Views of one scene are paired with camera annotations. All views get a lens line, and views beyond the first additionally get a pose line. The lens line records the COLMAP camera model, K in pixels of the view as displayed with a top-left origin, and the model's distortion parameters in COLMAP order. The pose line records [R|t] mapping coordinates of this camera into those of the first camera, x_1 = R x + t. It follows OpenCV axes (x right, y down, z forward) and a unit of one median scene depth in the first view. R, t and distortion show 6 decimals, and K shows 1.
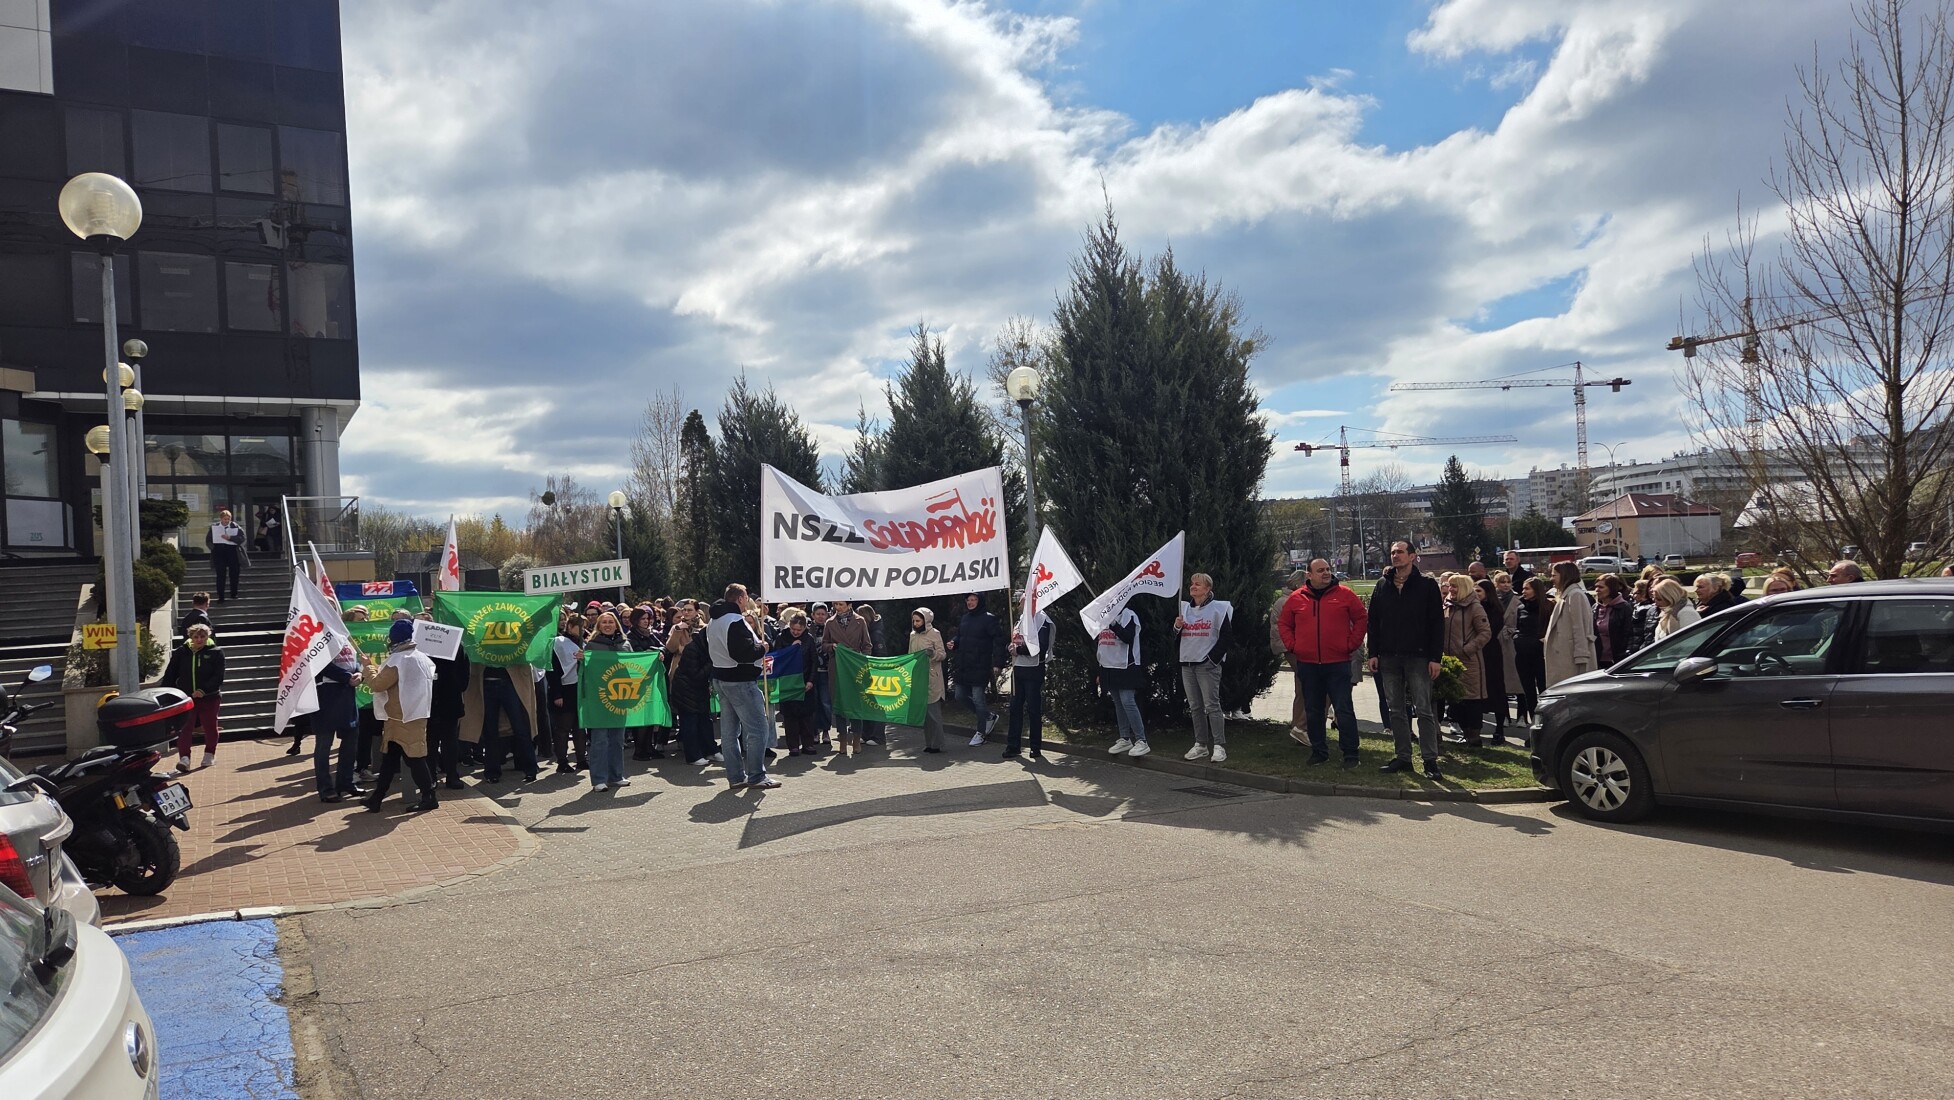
lens RADIAL K [[1308.0, 0, 971.3], [0, 1308.0, 572.3], [0, 0, 1]] dist [0.062972, -0.061624]
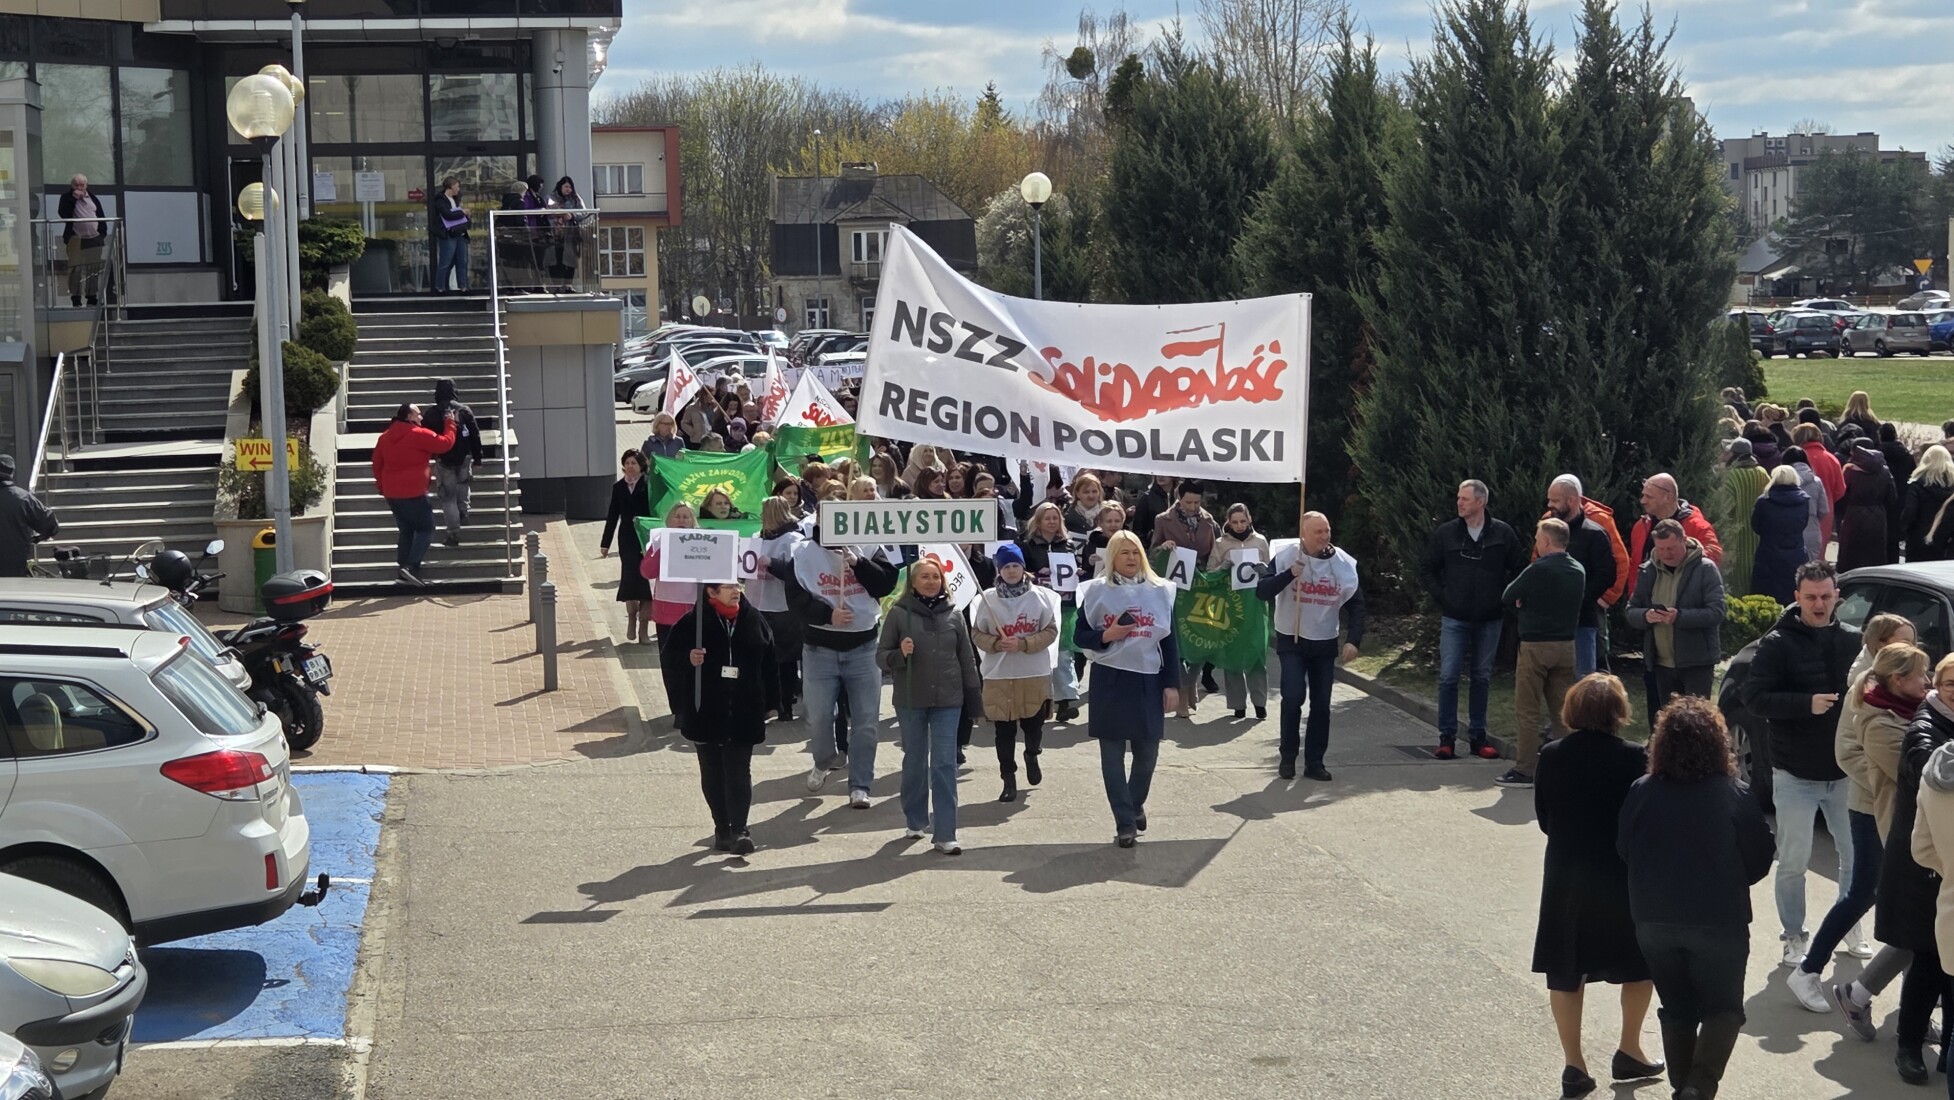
lens RADIAL K [[3252.8, 0, 949.7], [0, 3252.8, 555.0], [0, 0, 1]] dist [0.040487, 0.032852]
pose [[0.933227, 0.058796, -0.354443, 0.492841], [-0.020696, 0.993678, 0.110344, -0.135546], [0.358690, -0.095640, 0.928544, -0.770480]]
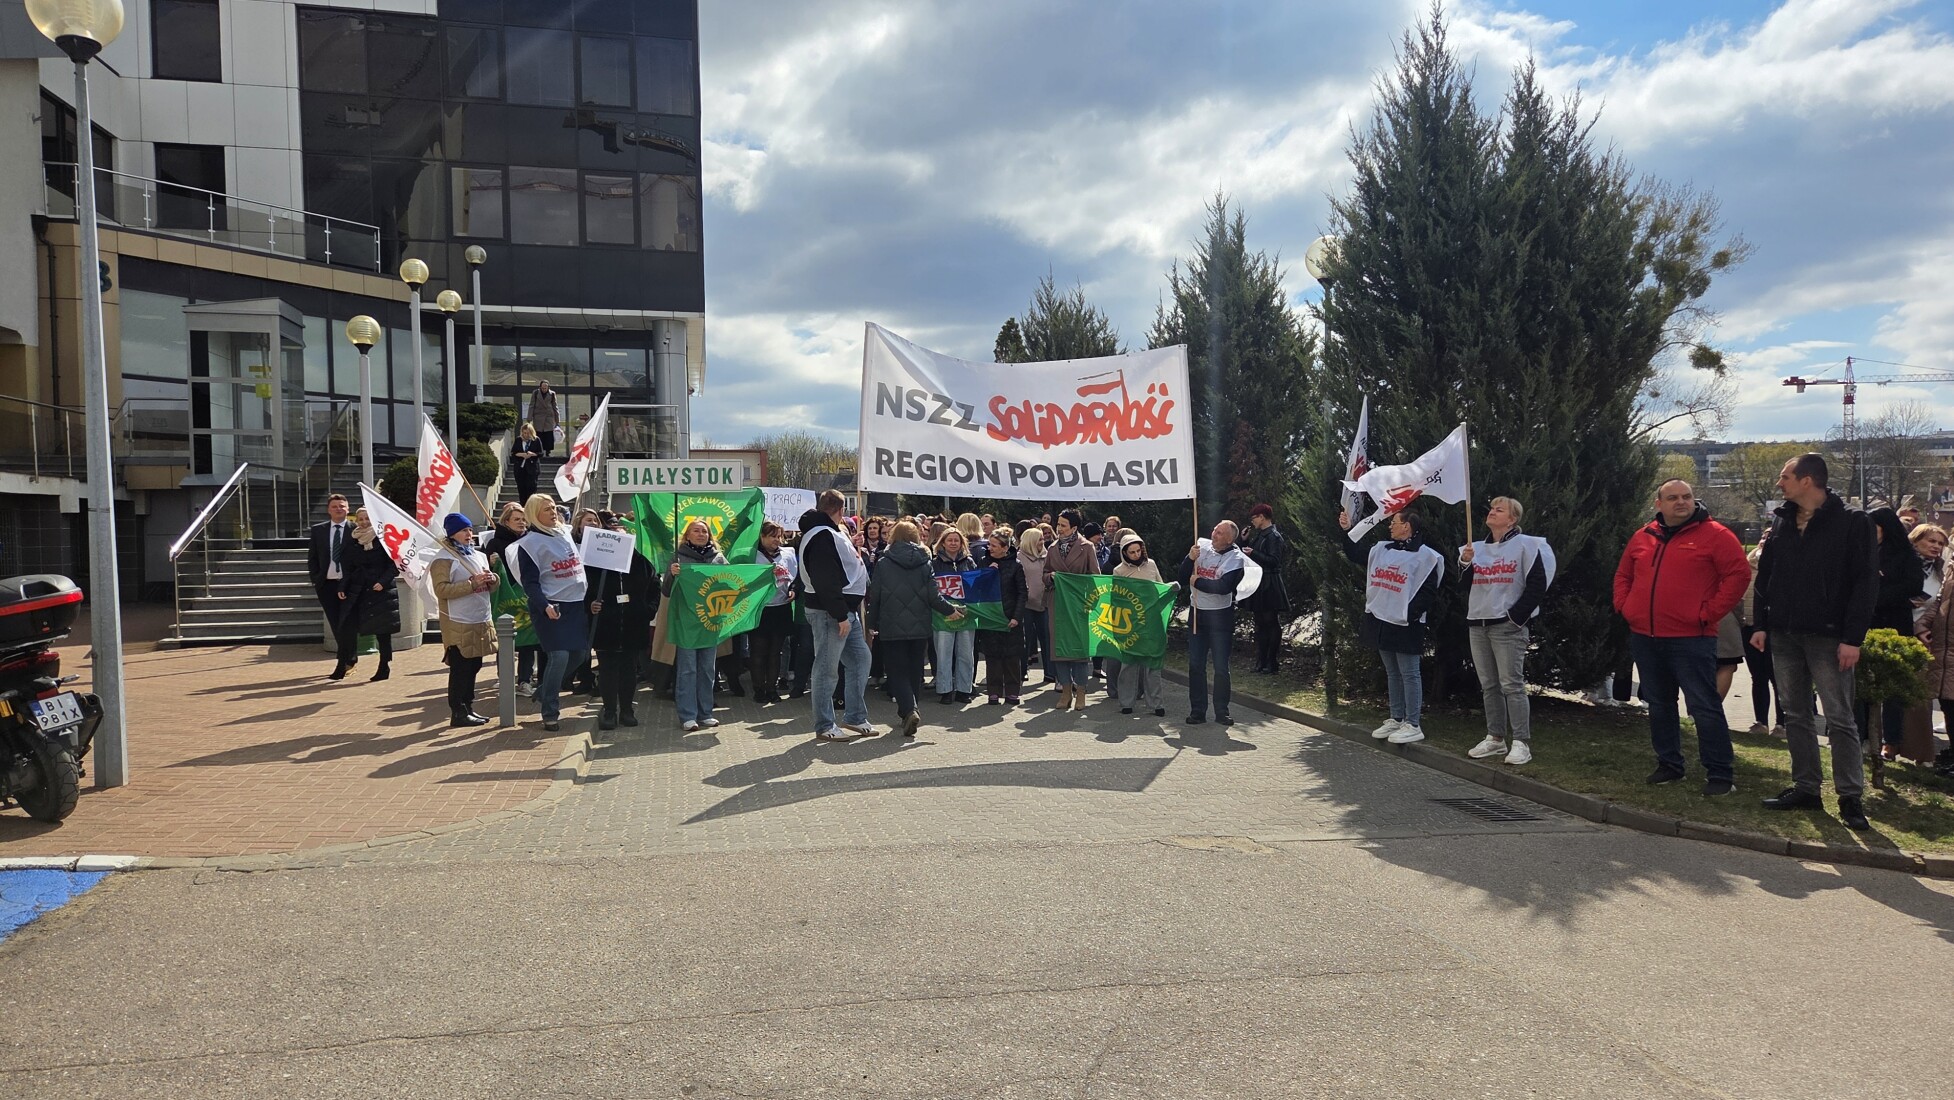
lens RADIAL K [[1330.7, 0, 981.2], [0, 1330.7, 562.9], [0, 0, 1]] dist [0.073762, -0.083986]
pose [[0.956081, 0.050353, -0.288746, 0.101531], [-0.039142, 0.998243, 0.044473, 0.014201], [0.290478, -0.031217, 0.956372, 0.203634]]
